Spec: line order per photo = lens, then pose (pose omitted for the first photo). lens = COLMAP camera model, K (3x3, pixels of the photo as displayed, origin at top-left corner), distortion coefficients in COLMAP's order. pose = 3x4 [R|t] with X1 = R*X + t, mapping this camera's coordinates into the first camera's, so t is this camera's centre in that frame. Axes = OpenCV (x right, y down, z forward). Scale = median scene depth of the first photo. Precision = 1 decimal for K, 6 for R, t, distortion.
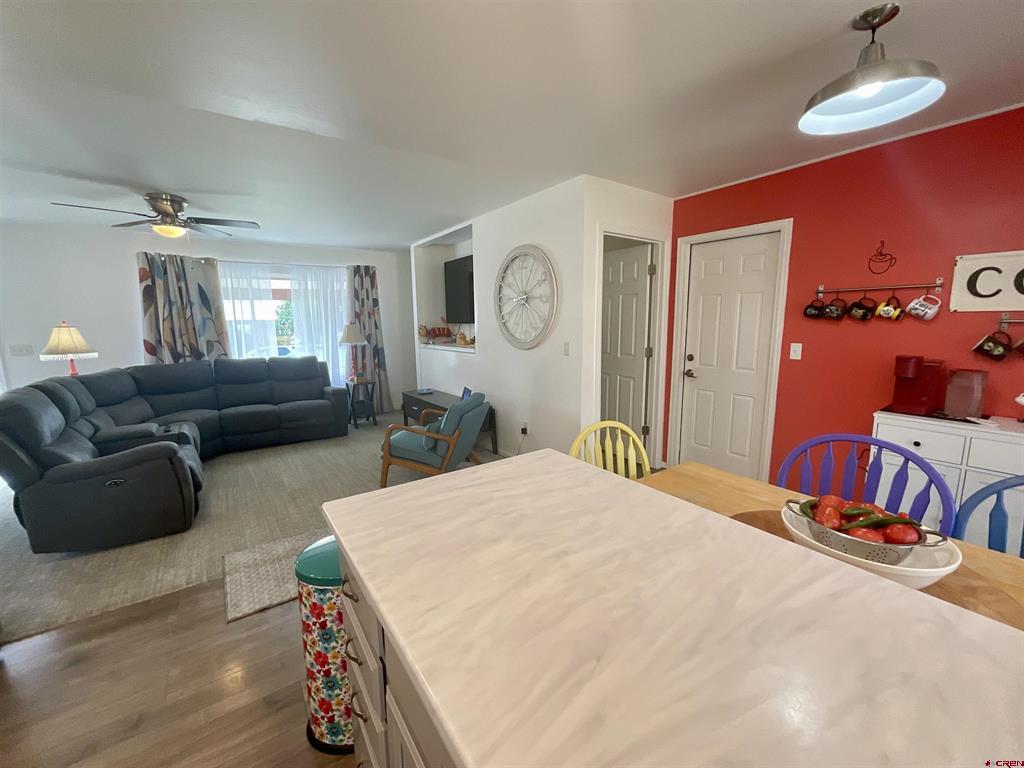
lens RADIAL K [[413.1, 0, 511.8], [0, 413.1, 381.7], [0, 0, 1]] dist [-0.001273, 0.001028]
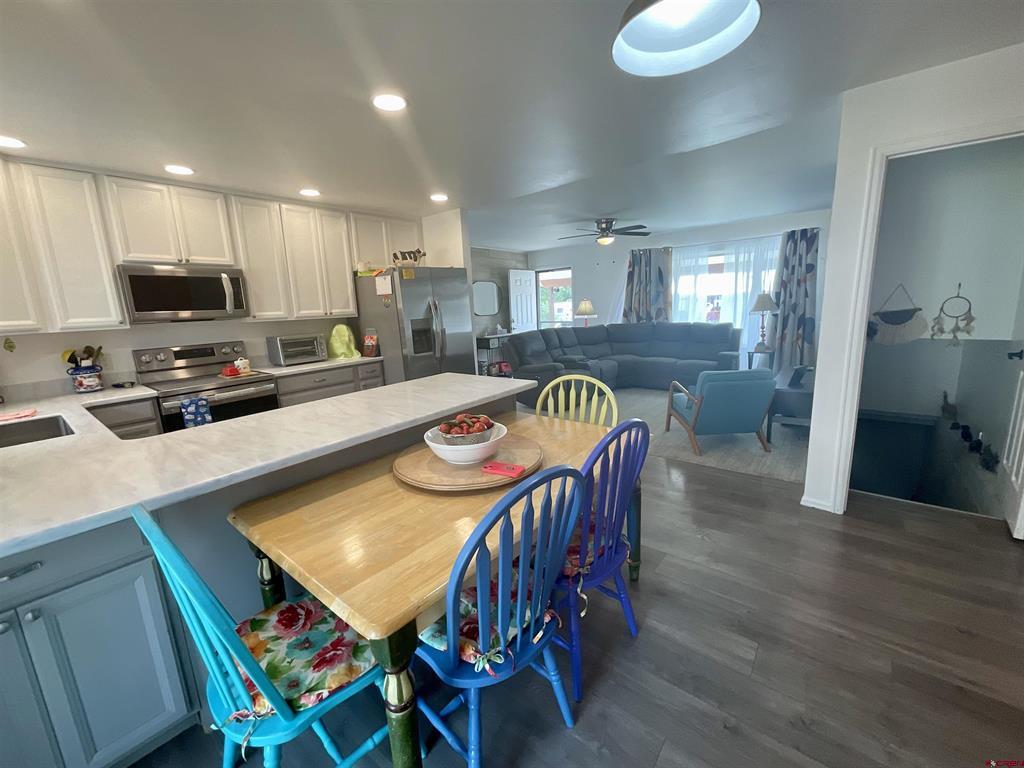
lens RADIAL K [[413.1, 0, 510.3], [0, 413.1, 381.9], [0, 0, 1]] dist [-0.001273, 0.001028]
pose [[0.269422, 0.178454, -0.946344, 0.626729], [-0.100346, 0.982534, 0.156711, -0.030522], [0.957780, 0.052740, 0.282623, 0.180752]]
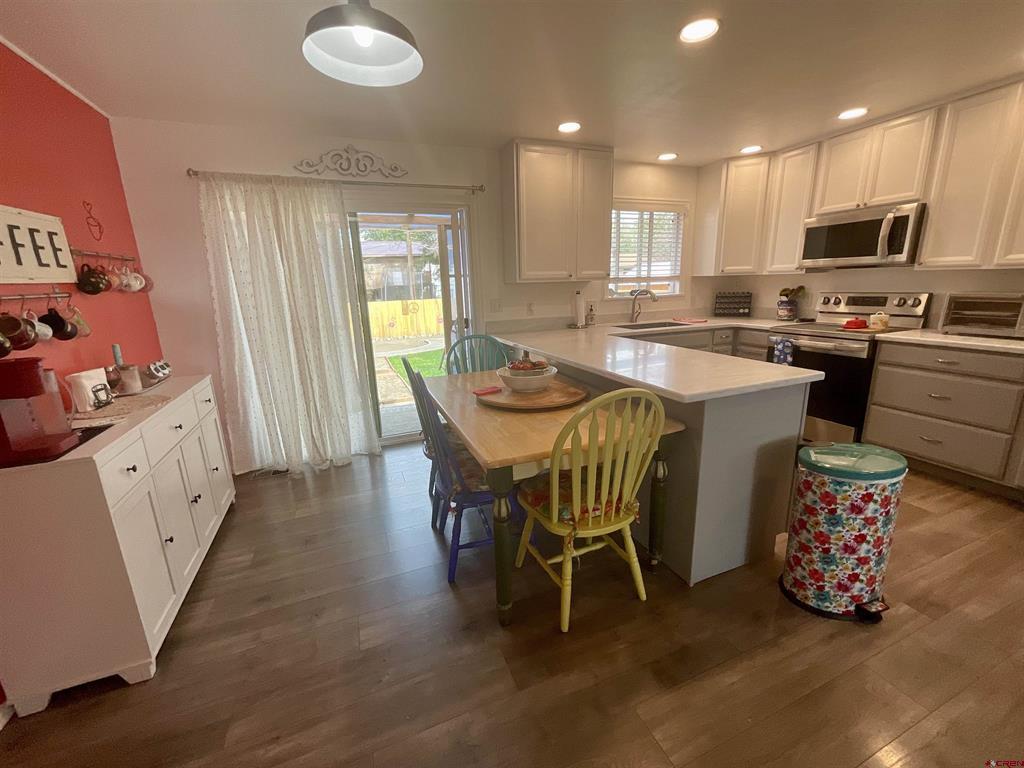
lens RADIAL K [[413.1, 0, 511.9], [0, 413.1, 382.3], [0, 0, 1]] dist [-0.001273, 0.001028]
pose [[-0.970985, -0.012536, 0.238811, 0.101998], [0.079726, 0.924524, 0.372693, -0.109278], [-0.225459, 0.380918, -0.896699, 0.791241]]
